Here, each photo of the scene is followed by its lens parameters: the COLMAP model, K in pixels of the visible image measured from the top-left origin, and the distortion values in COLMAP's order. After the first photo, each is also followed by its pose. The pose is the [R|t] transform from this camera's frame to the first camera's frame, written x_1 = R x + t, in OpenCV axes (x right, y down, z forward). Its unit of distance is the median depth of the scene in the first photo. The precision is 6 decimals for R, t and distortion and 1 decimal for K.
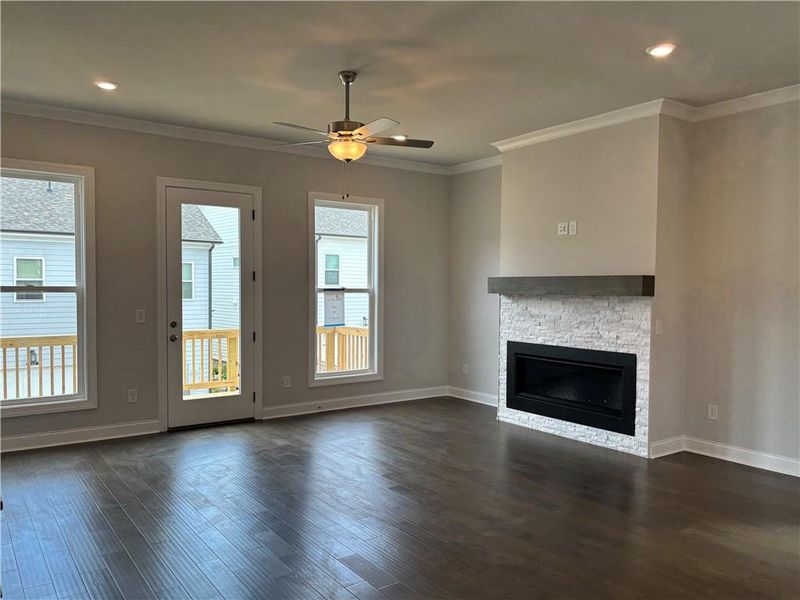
lens RADIAL K [[624.3, 0, 402.5], [0, 624.3, 308.0], [0, 0, 1]] dist [0.066952, -0.075788]
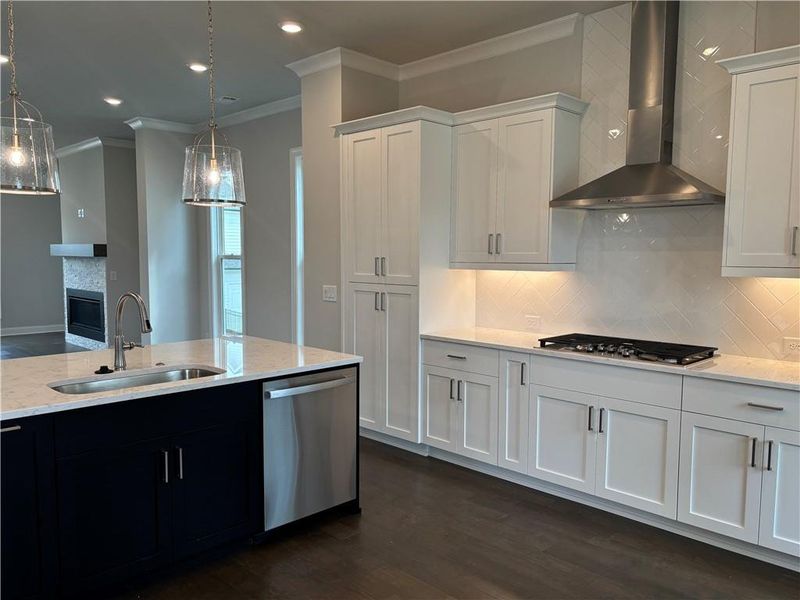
lens RADIAL K [[624.3, 0, 401.6], [0, 624.3, 310.0], [0, 0, 1]] dist [0.066952, -0.075788]
pose [[0.986510, -0.016702, 0.162848, 0.758232], [0.007182, 0.998239, 0.058877, 0.024027], [-0.163544, -0.056913, 0.984893, -0.648962]]
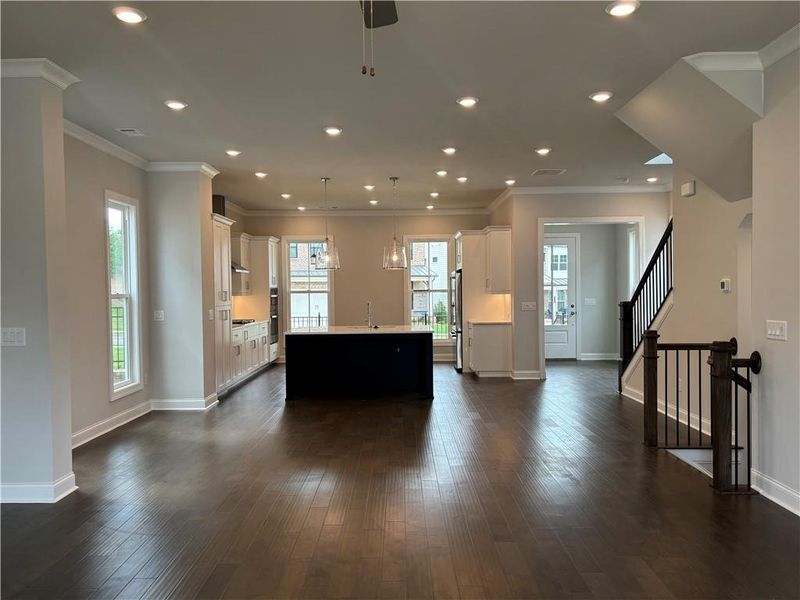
lens RADIAL K [[624.3, 0, 396.8], [0, 624.3, 303.9], [0, 0, 1]] dist [0.066952, -0.075788]
pose [[-0.813175, -0.011220, 0.581911, -0.259487], [0.025889, 0.998127, 0.055424, -0.034597], [-0.581443, 0.060134, -0.811362, 0.992445]]
